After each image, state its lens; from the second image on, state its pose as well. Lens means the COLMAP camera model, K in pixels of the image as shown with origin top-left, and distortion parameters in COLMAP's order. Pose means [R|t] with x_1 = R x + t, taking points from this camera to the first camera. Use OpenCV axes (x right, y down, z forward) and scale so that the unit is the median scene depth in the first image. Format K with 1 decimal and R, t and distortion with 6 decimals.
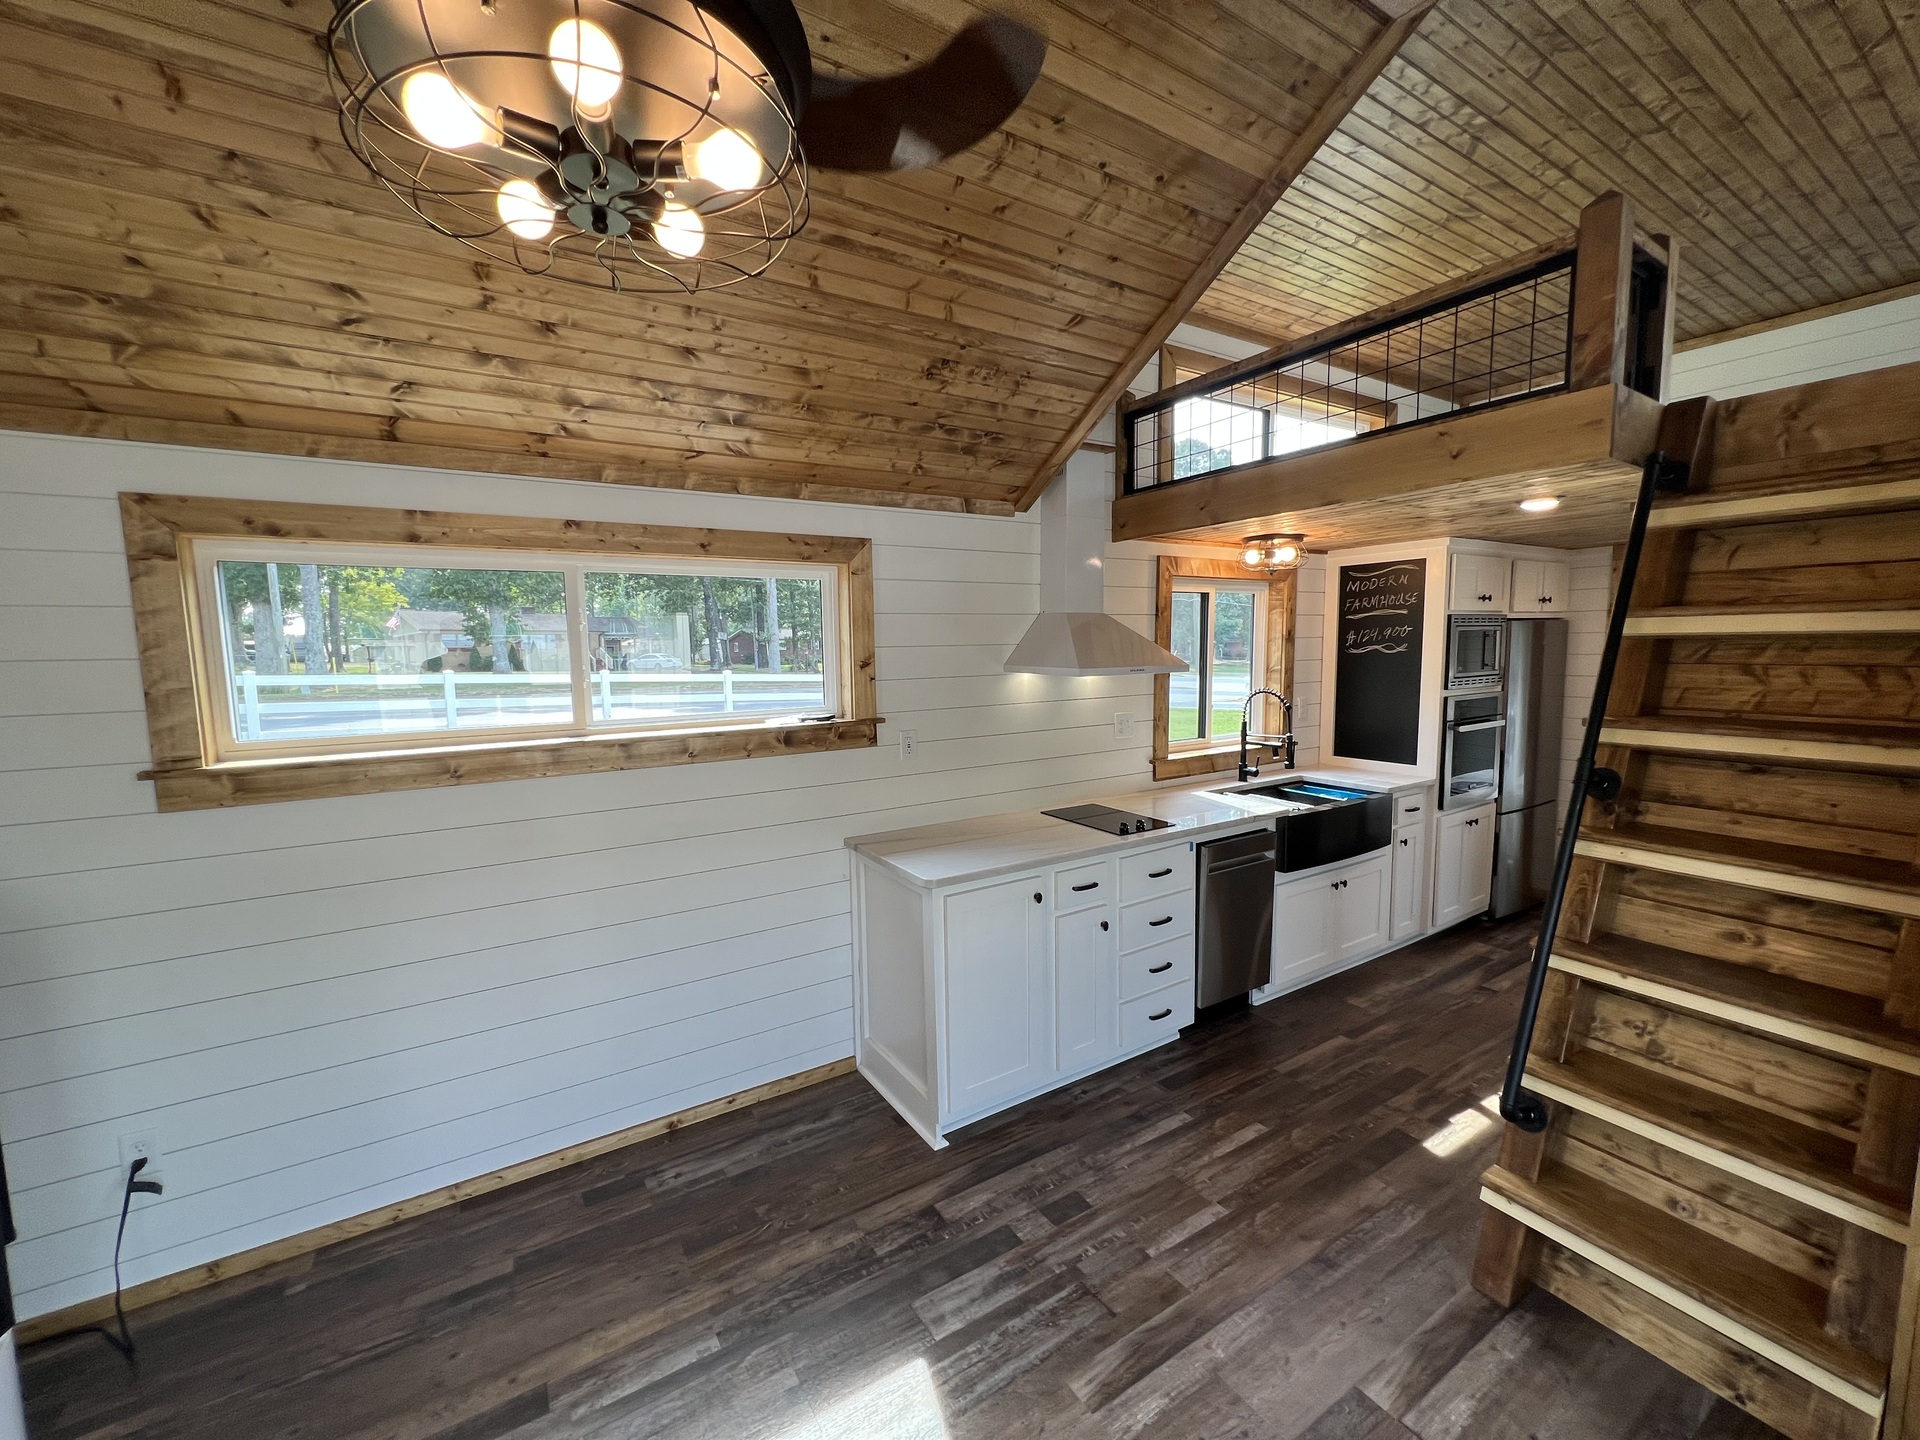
lens RADIAL K [[767.7, 0, 961.3], [0, 767.7, 725.0], [0, 0, 1]] dist [-0.001772, 0.000261]
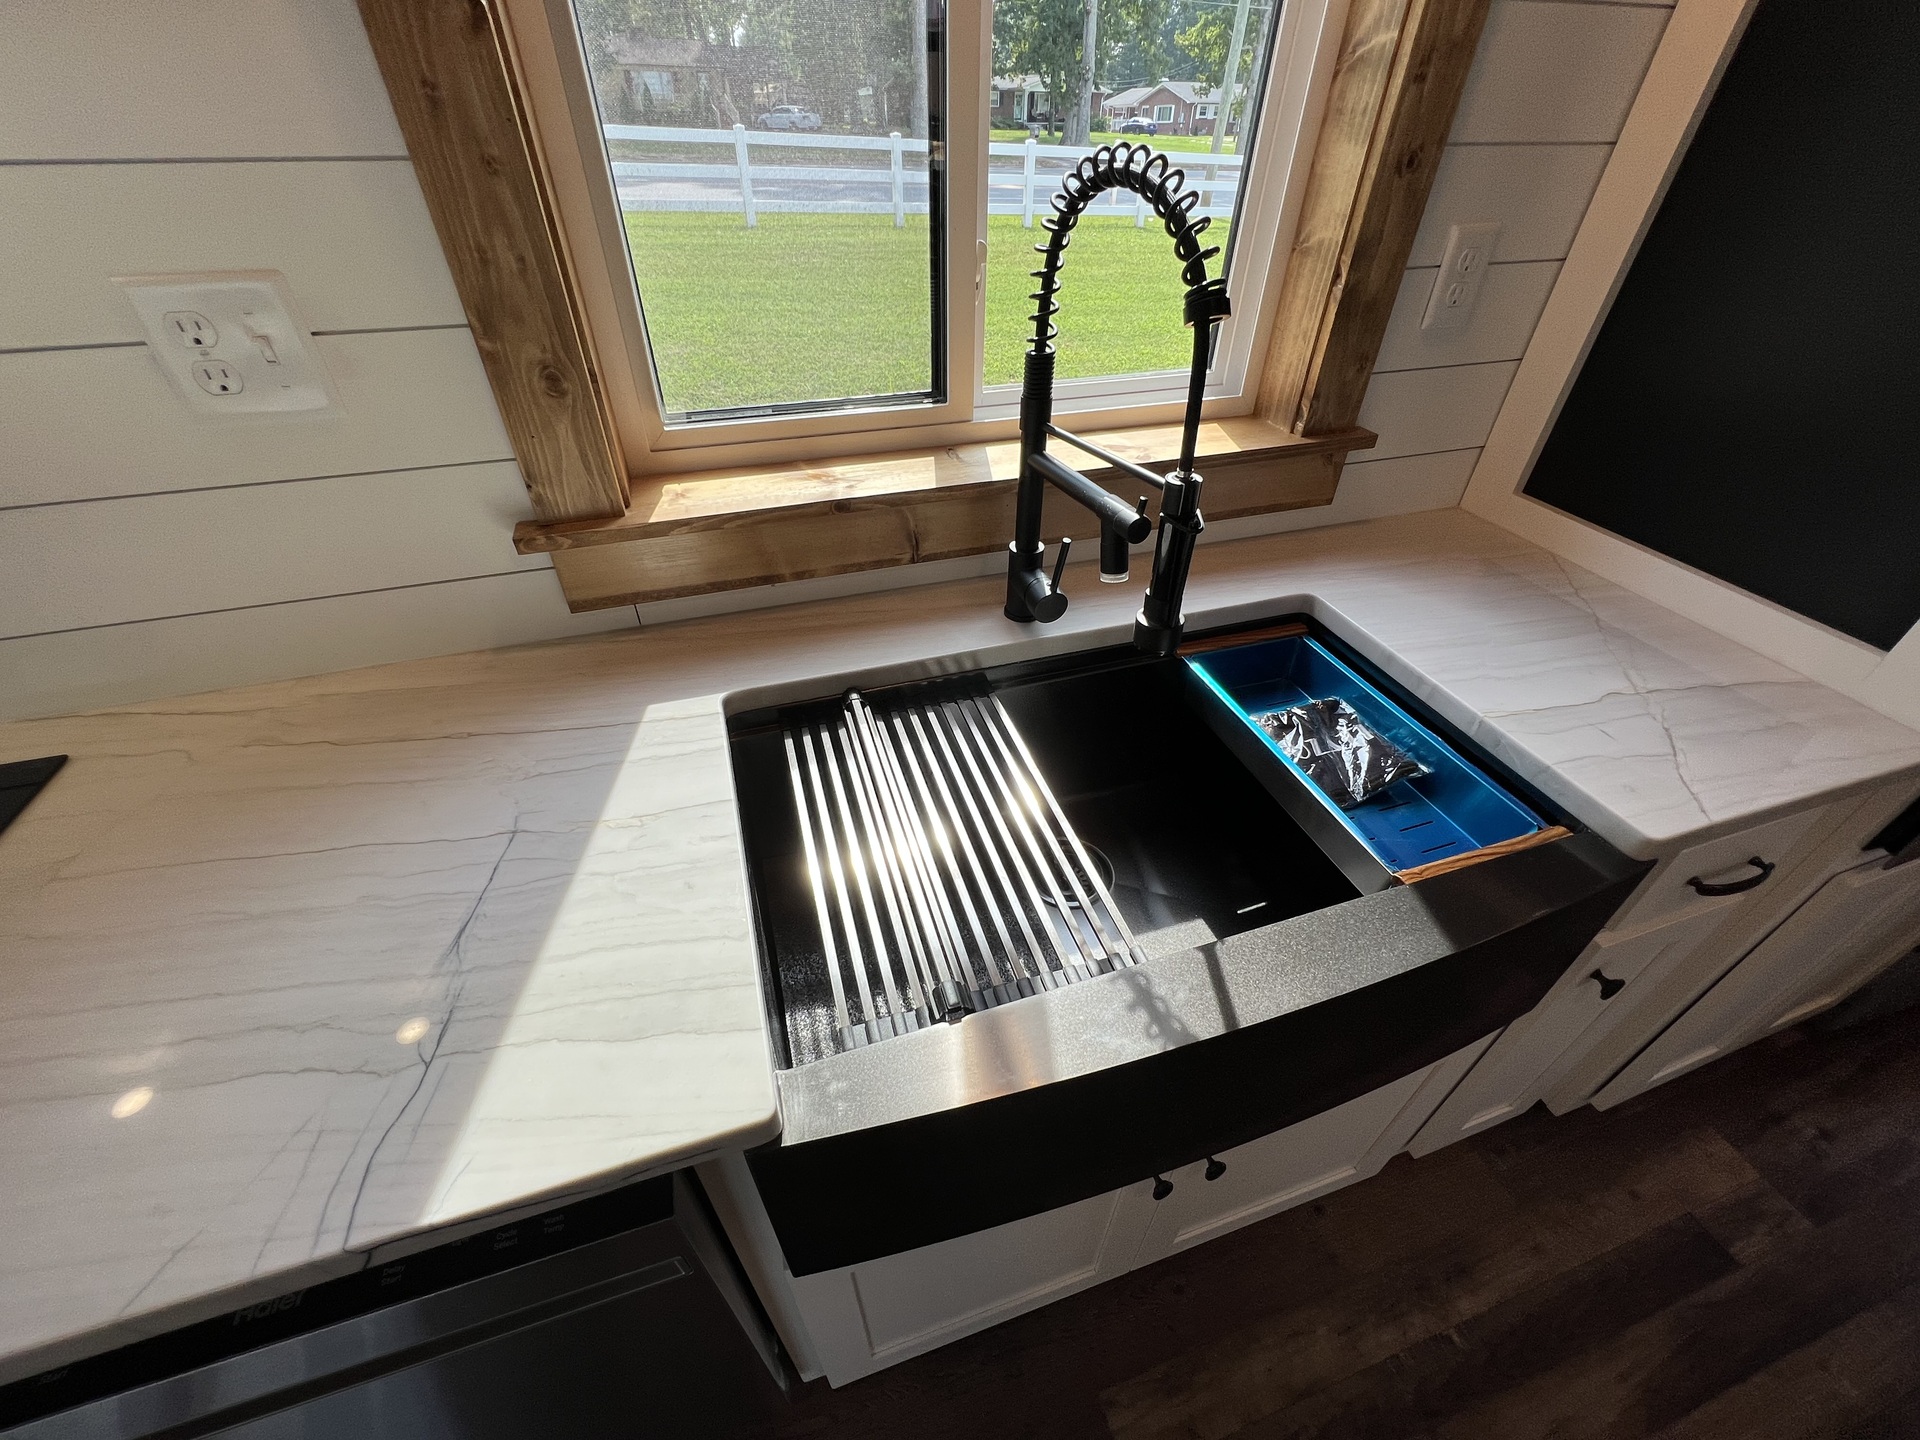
lens RADIAL K [[770.5, 0, 958.2], [0, 770.5, 724.3], [0, 0, 1]] dist [-0.003395, 0.000751]
pose [[0.969851, 0.170957, -0.173672, 0.577836], [-0.049078, 0.835071, 0.547948, -0.047866], [0.238704, -0.522905, 0.818285, 1.125698]]
